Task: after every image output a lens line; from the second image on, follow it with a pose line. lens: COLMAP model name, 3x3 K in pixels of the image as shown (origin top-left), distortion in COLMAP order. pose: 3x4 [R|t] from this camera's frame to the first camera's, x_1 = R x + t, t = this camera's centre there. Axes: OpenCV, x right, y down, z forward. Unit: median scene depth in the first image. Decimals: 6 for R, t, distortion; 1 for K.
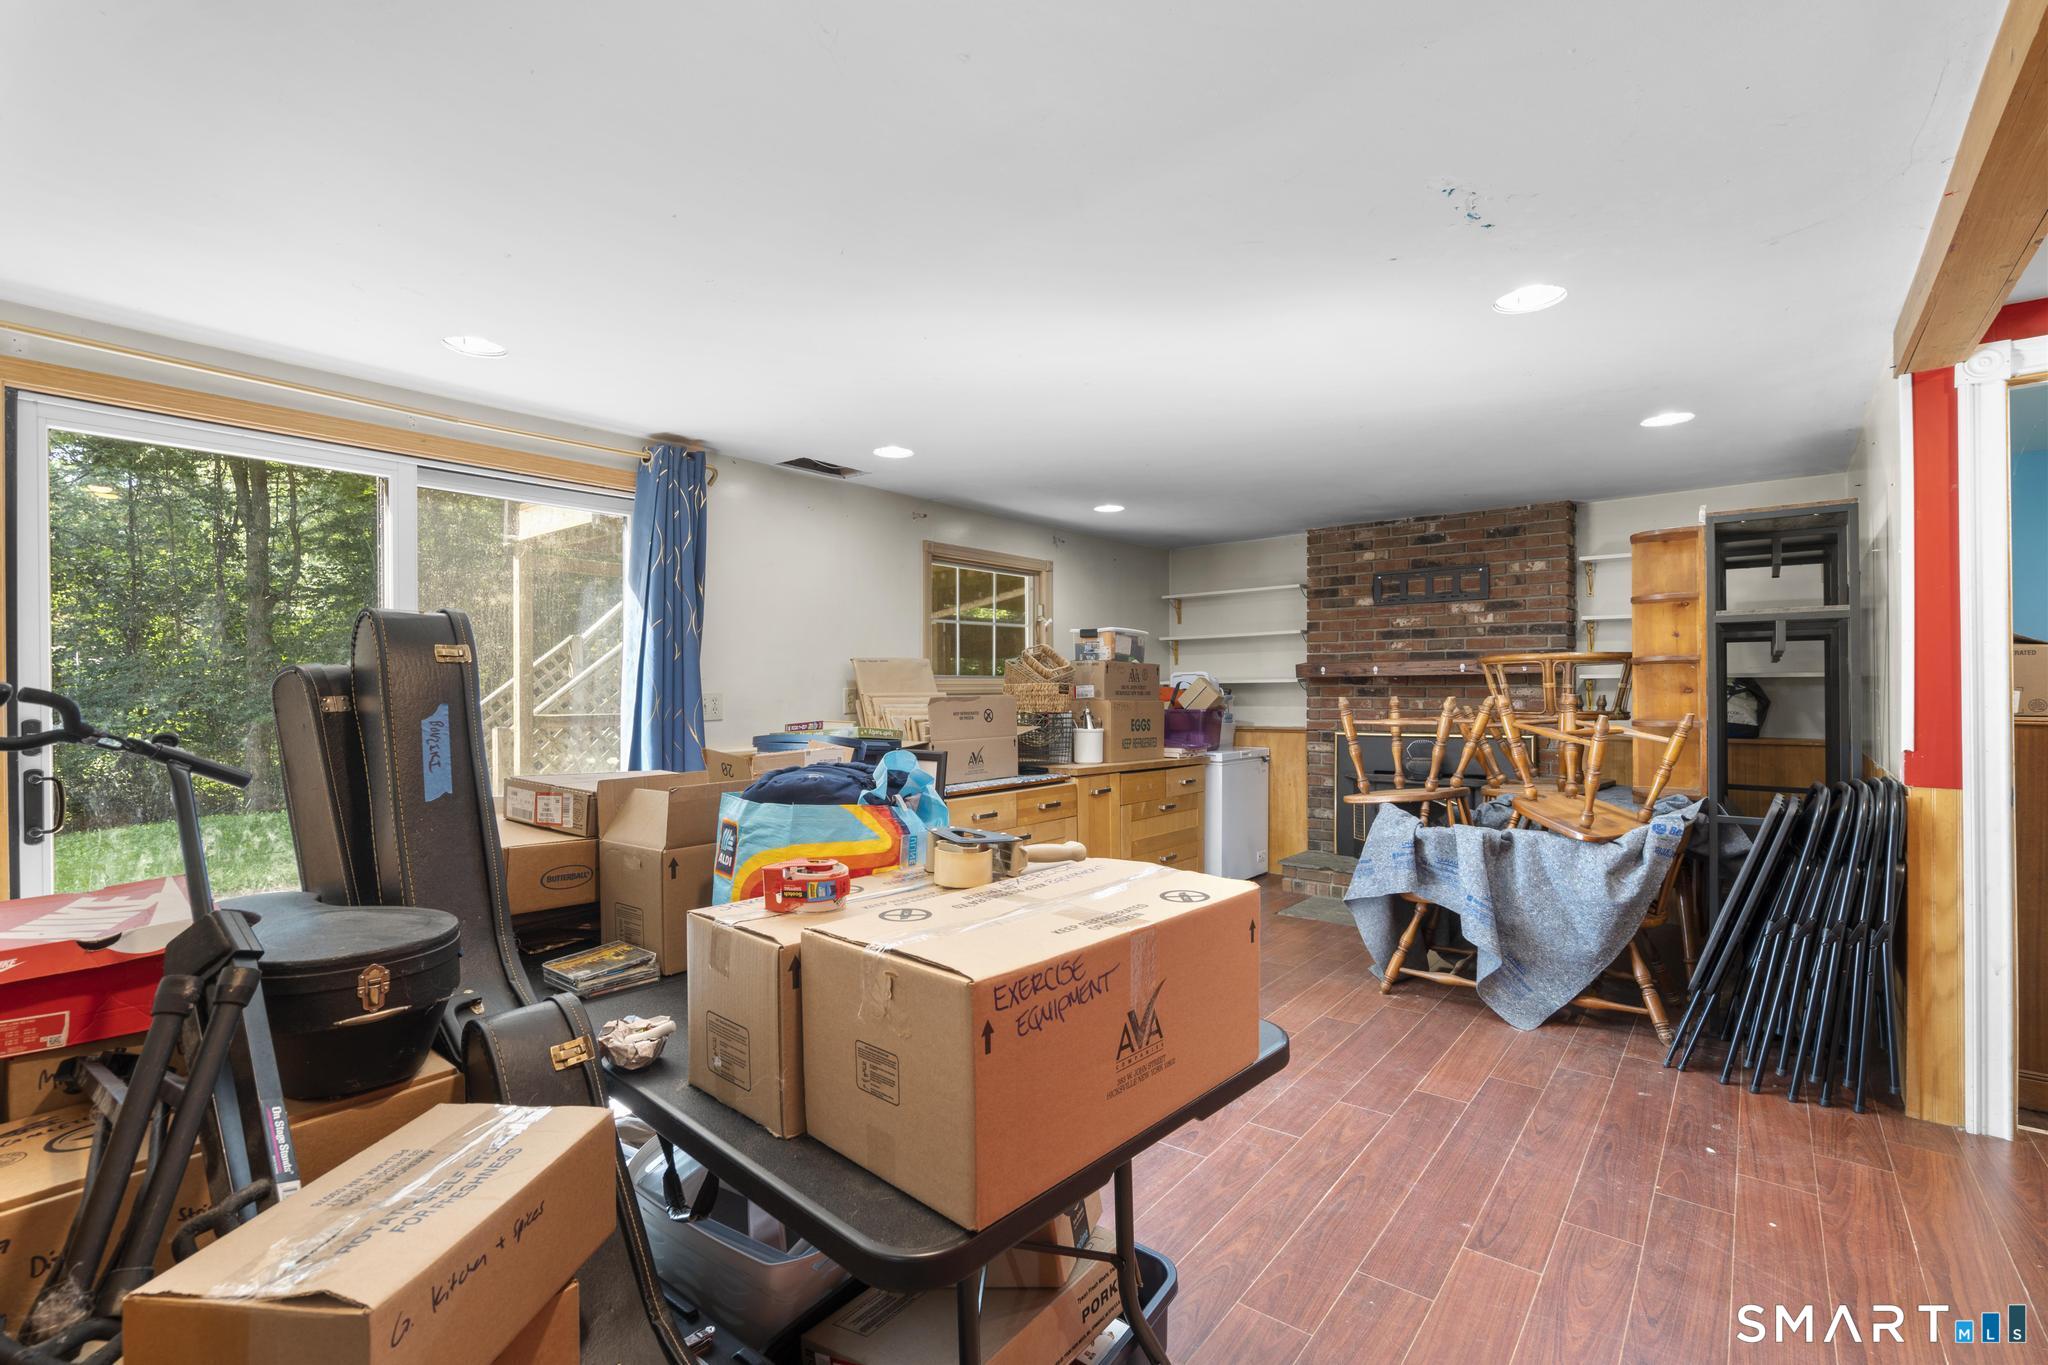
lens RADIAL K [[914.4, 0, 1018.6], [0, 914.4, 685.8], [0, 0, 1]] dist [-0.006369, -0.000542]
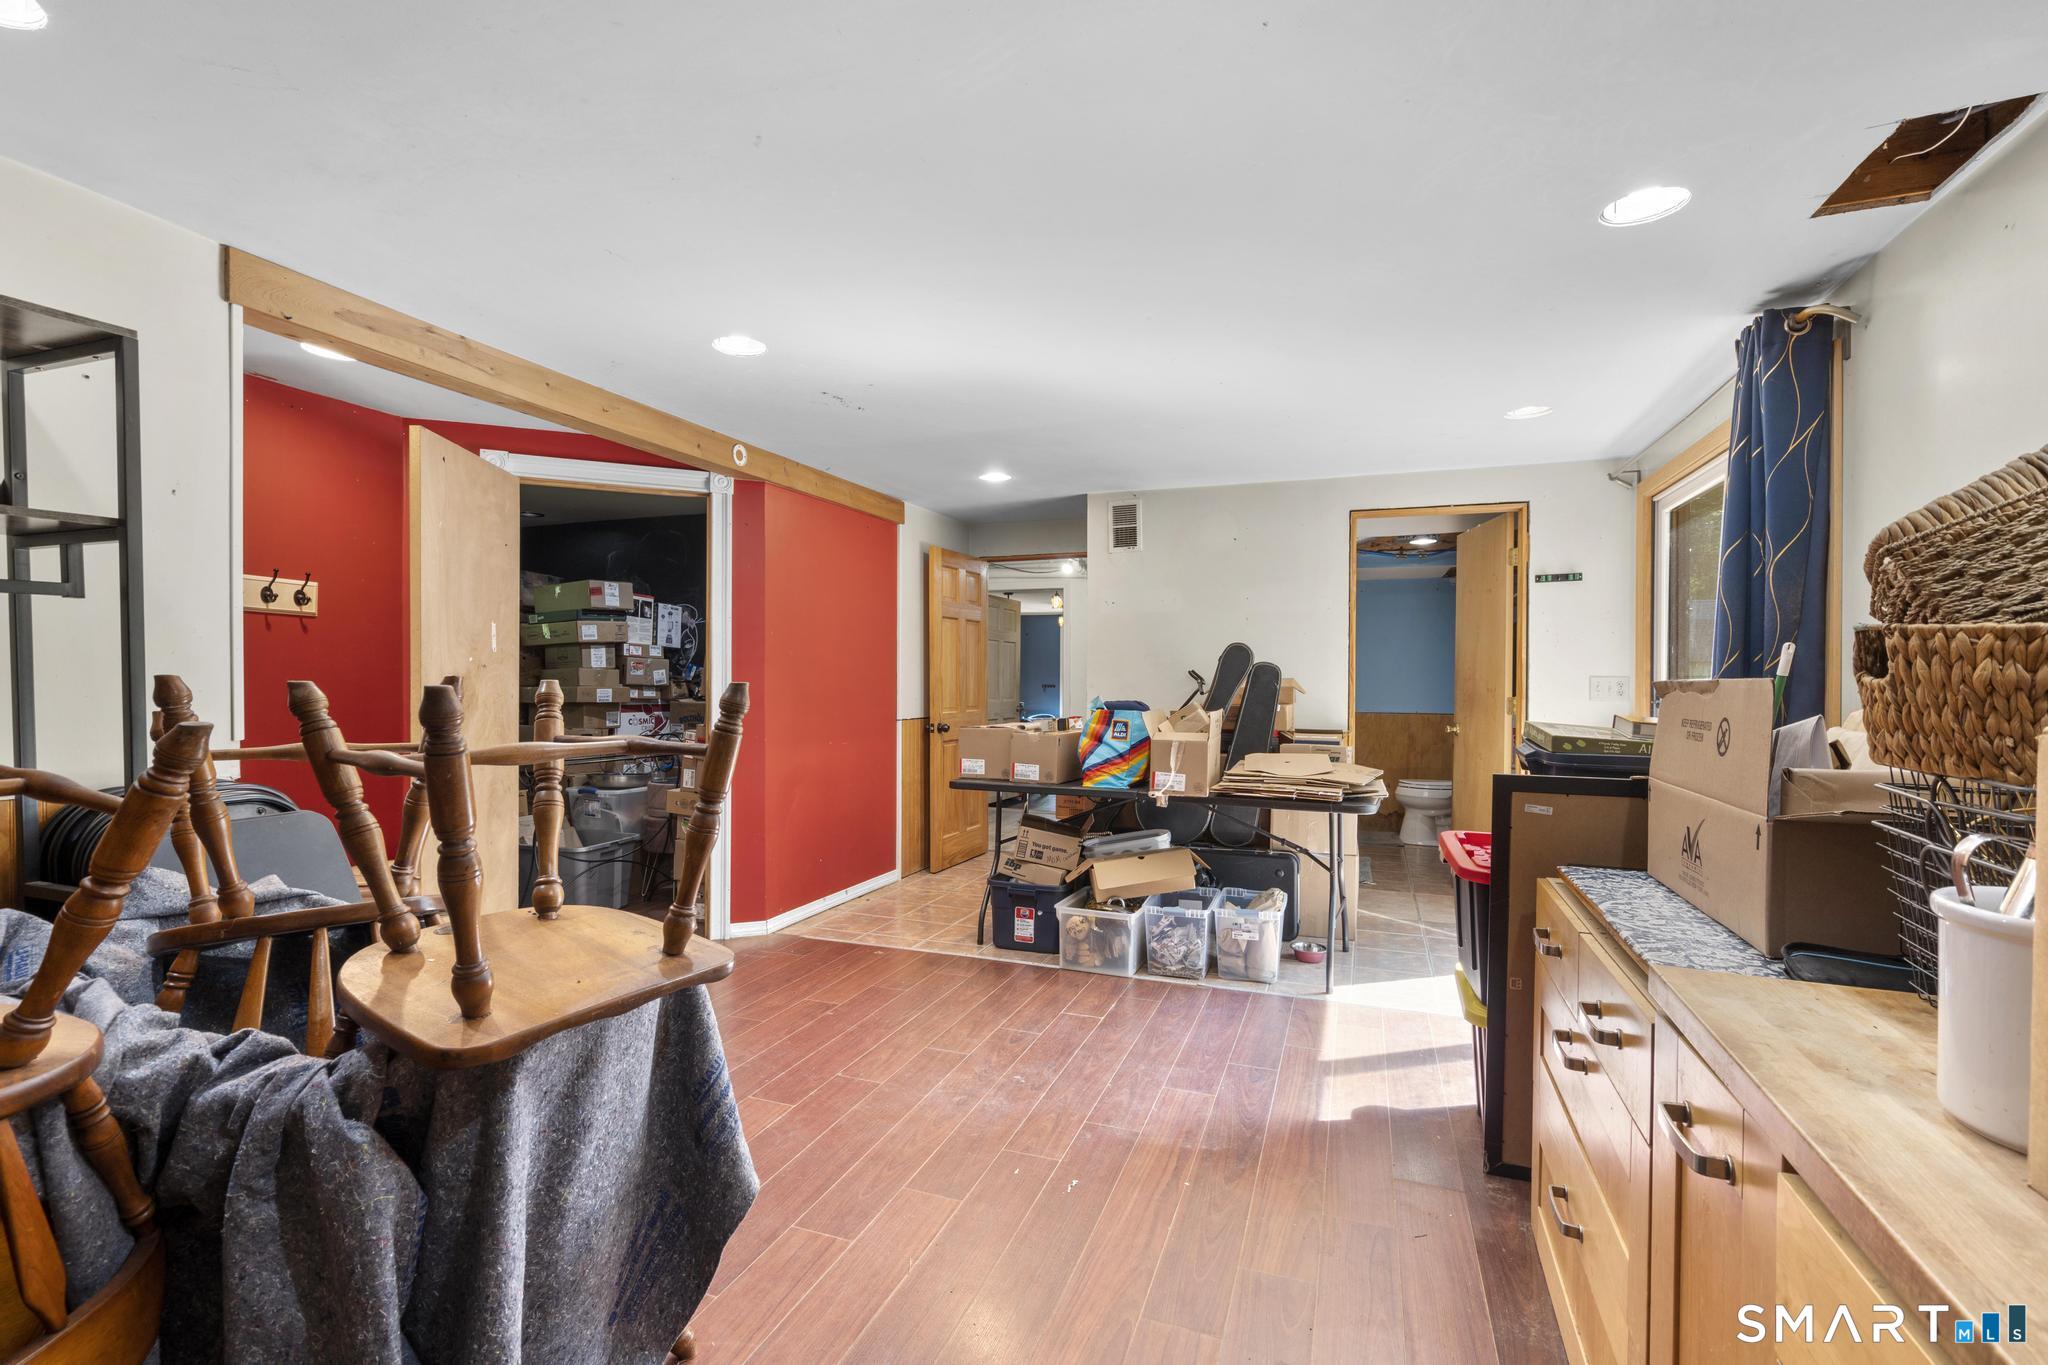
lens RADIAL K [[914.4, 0, 1026.8], [0, 914.4, 685.8], [0, 0, 1]] dist [-0.006369, -0.000542]
pose [[-0.948113, 0.005615, -0.317885, 0.254123], [0.003526, 0.999968, 0.007145, 0.009435], [0.317915, 0.005653, -0.948102, 0.978167]]
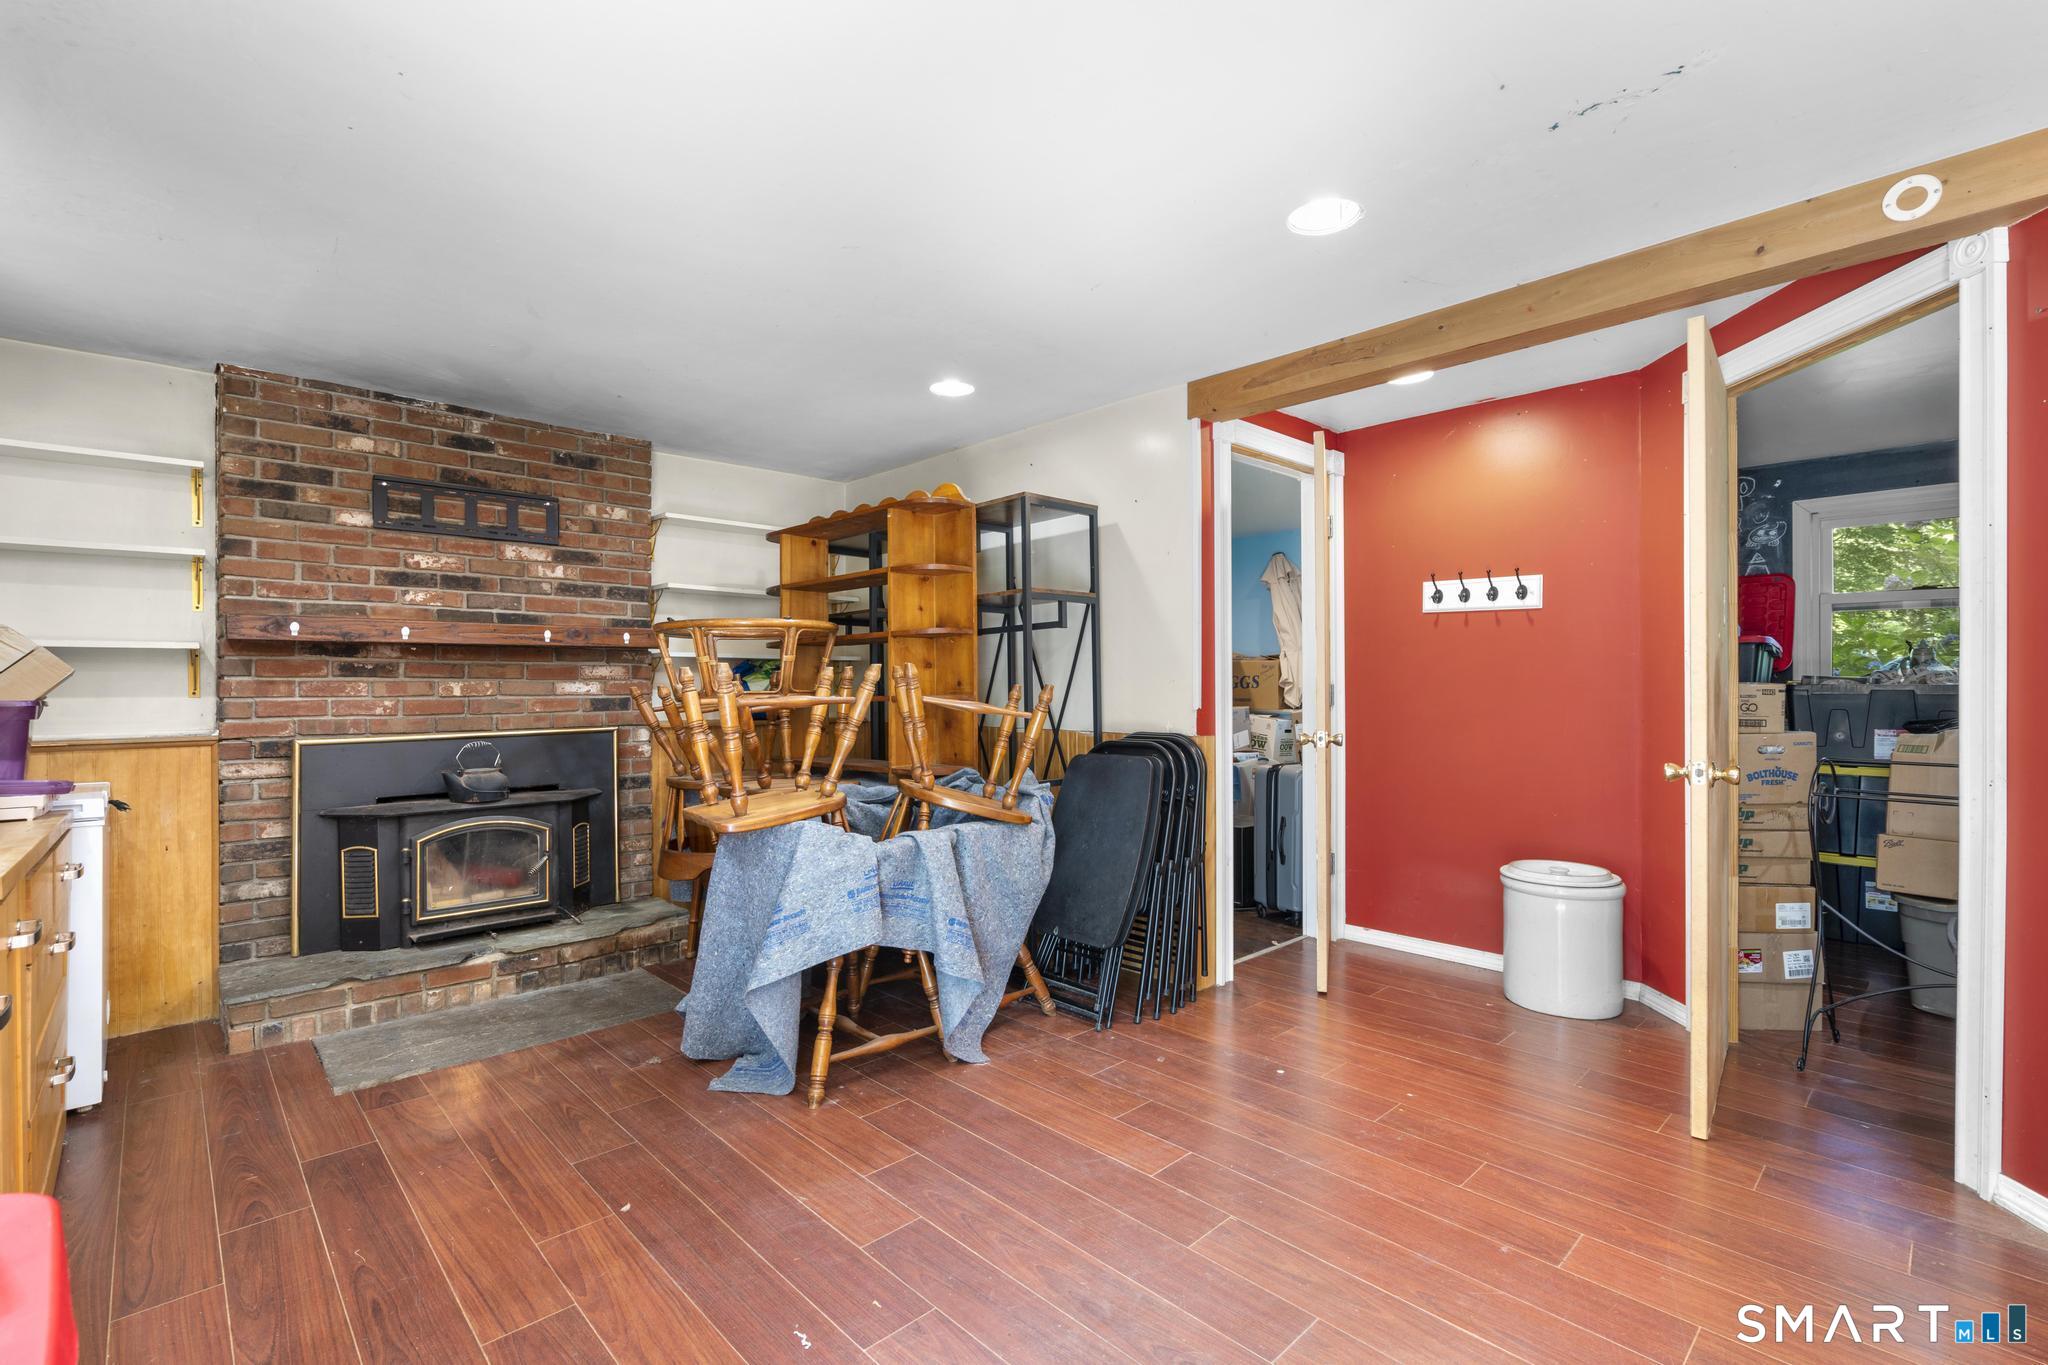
lens RADIAL K [[914.4, 0, 1021.3], [0, 914.4, 690.3], [0, 0, 1]] dist [-0.006369, -0.000542]
pose [[0.128397, 0.002228, 0.991720, -0.162715], [0.001353, 0.999996, -0.002422, 0.023250], [-0.991722, 0.001653, 0.128394, 0.509810]]
